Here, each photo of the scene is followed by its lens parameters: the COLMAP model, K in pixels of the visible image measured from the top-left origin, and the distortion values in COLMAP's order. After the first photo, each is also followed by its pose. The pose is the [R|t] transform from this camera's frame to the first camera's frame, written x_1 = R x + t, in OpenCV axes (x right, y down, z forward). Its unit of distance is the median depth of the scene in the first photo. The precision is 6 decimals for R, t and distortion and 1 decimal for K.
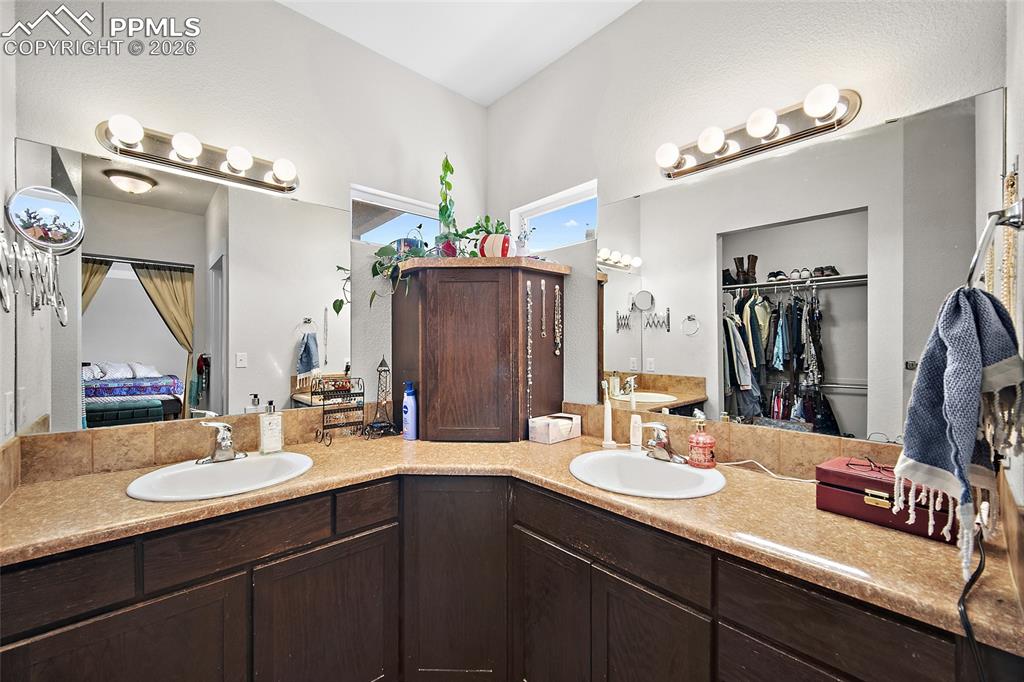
lens RADIAL K [[407.4, 0, 512.0], [0, 407.4, 341.0], [0, 0, 1]] dist [-0.001252, -0.000108]
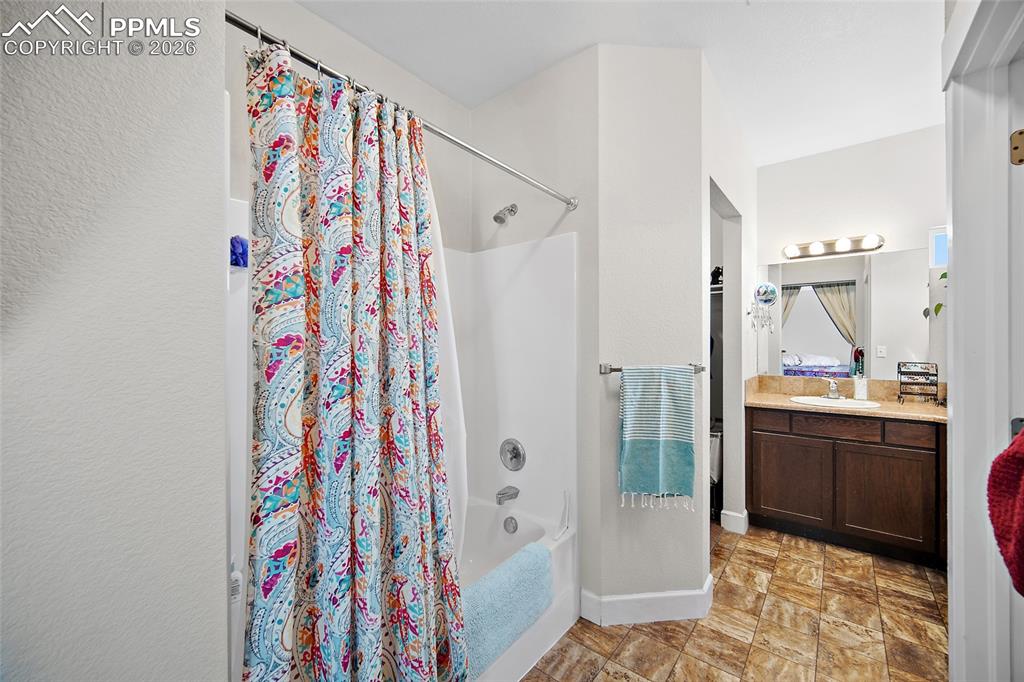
lens RADIAL K [[407.4, 0, 512.0], [0, 407.4, 341.0], [0, 0, 1]] dist [-0.001252, -0.000108]
pose [[0.153511, 0.004823, -0.988135, 0.400391], [0.003733, 0.999978, 0.005461, -0.001273], [0.988140, -0.004527, 0.153489, -0.338147]]
